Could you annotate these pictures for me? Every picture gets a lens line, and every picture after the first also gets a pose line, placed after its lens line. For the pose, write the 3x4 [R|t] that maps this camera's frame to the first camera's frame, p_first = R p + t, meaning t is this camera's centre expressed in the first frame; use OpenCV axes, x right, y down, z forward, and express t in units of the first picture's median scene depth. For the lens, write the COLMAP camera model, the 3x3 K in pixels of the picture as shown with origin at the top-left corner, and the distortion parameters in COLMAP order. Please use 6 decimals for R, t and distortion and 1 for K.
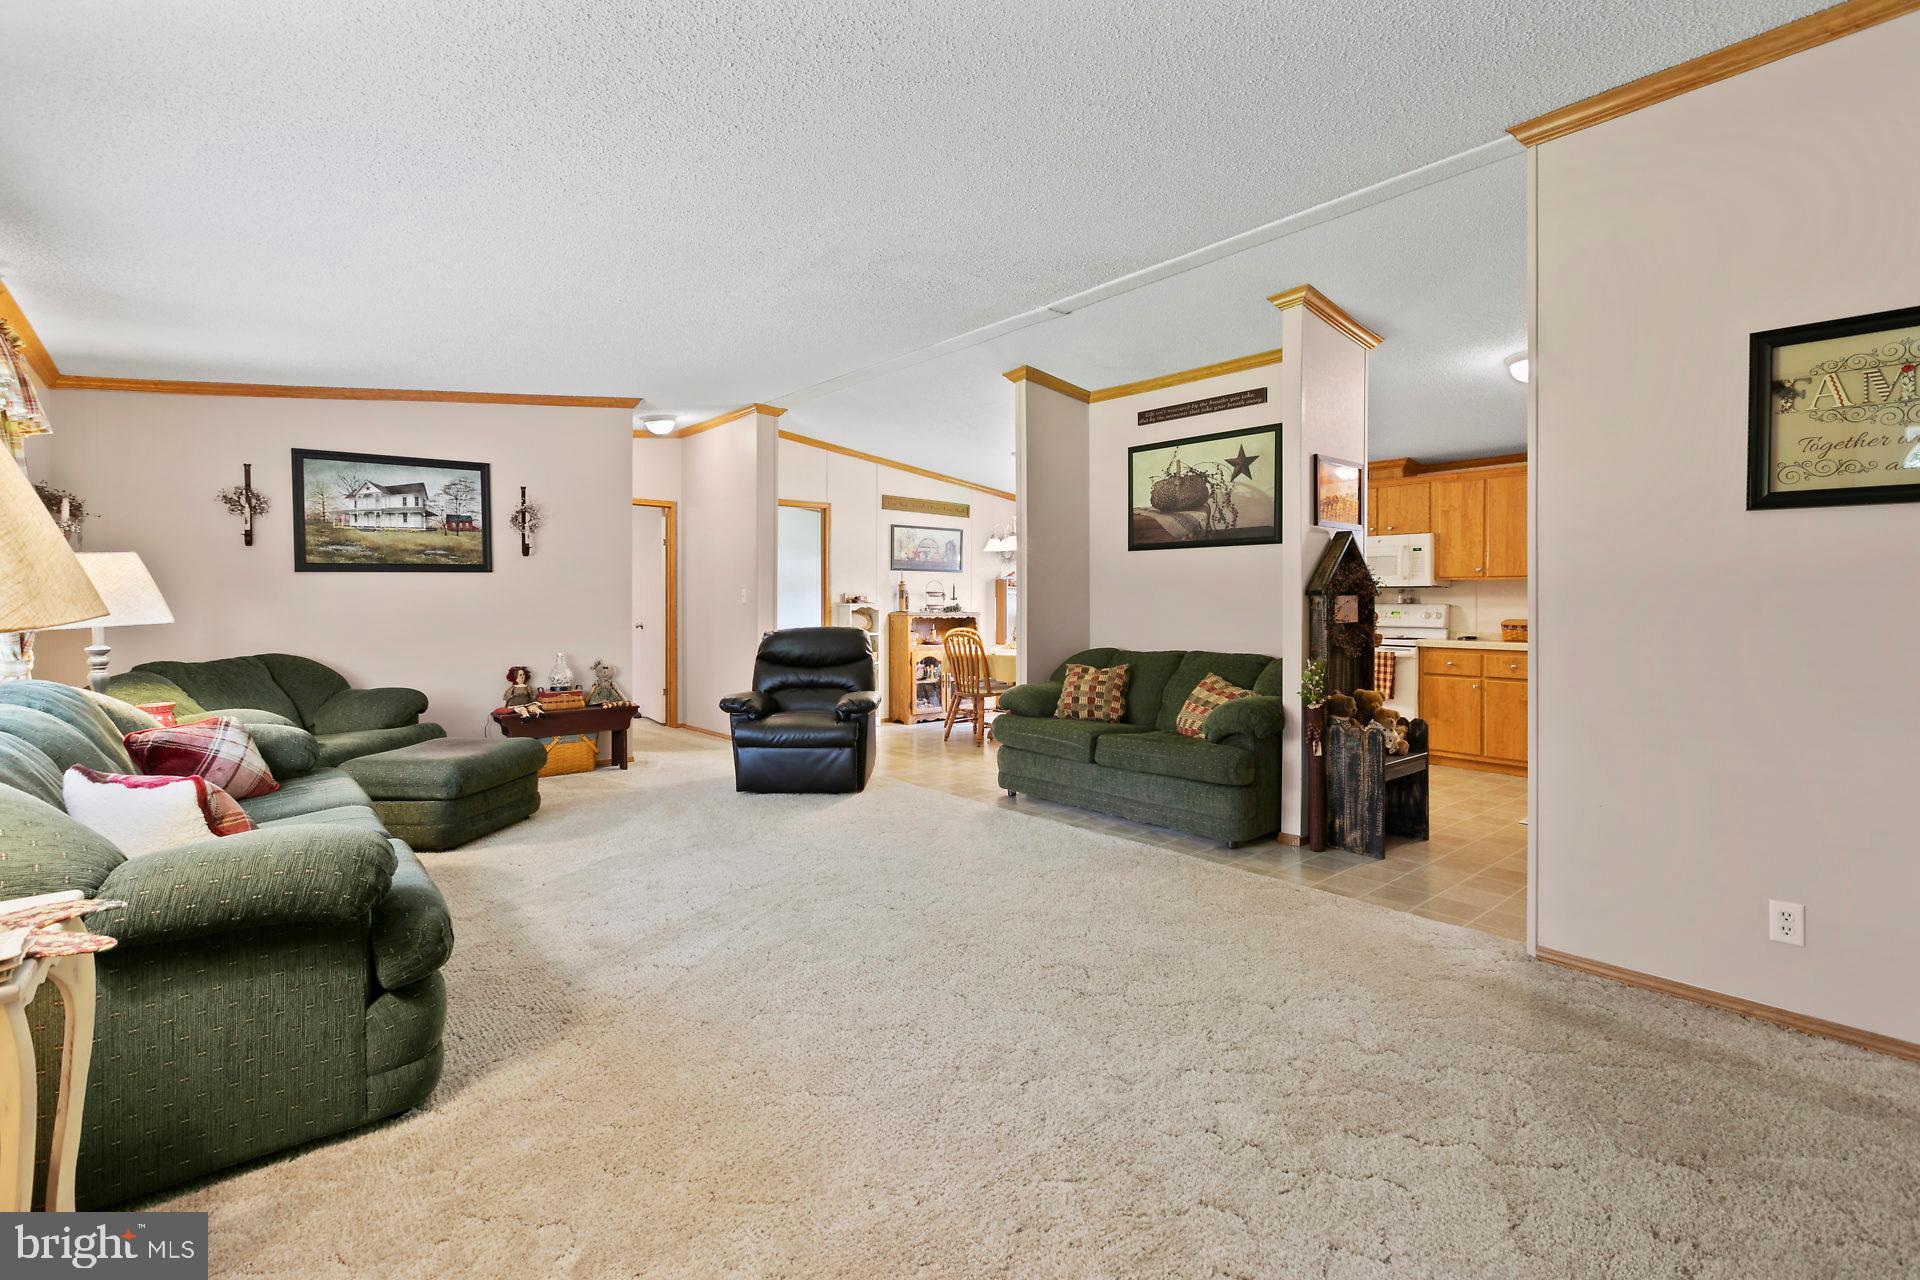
lens RADIAL K [[863.0, 0, 994.3], [0, 863.0, 596.3], [0, 0, 1]] dist [0.000890, 0.000635]
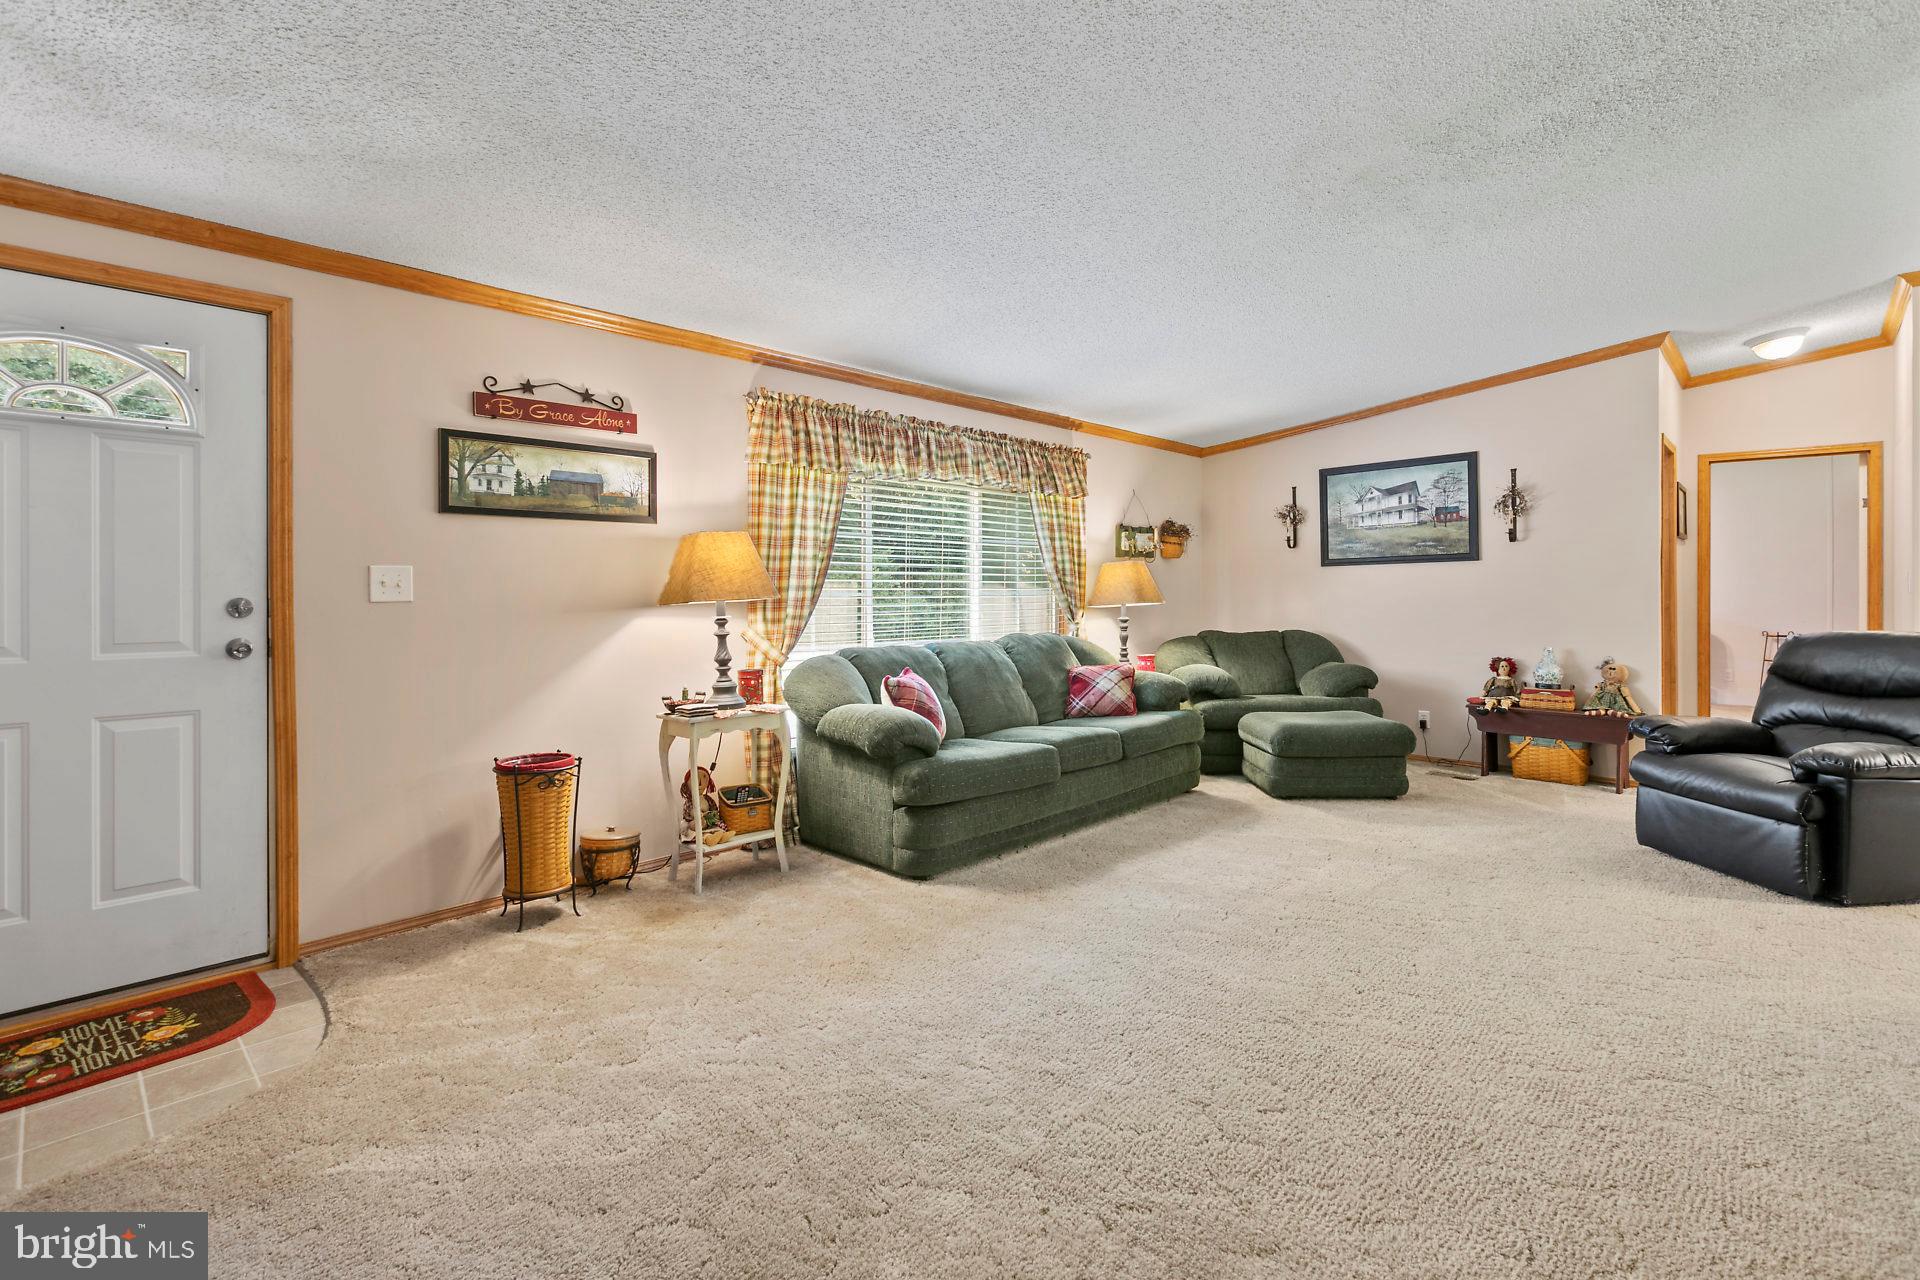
lens RADIAL K [[863.0, 0, 954.5], [0, 863.0, 593.2], [0, 0, 1]] dist [0.000890, 0.000635]
pose [[0.080935, 0.000454, -0.996719, 0.367909], [0.005815, 0.999983, 0.000927, 0.005560], [0.996702, -0.005871, 0.080930, 0.324135]]
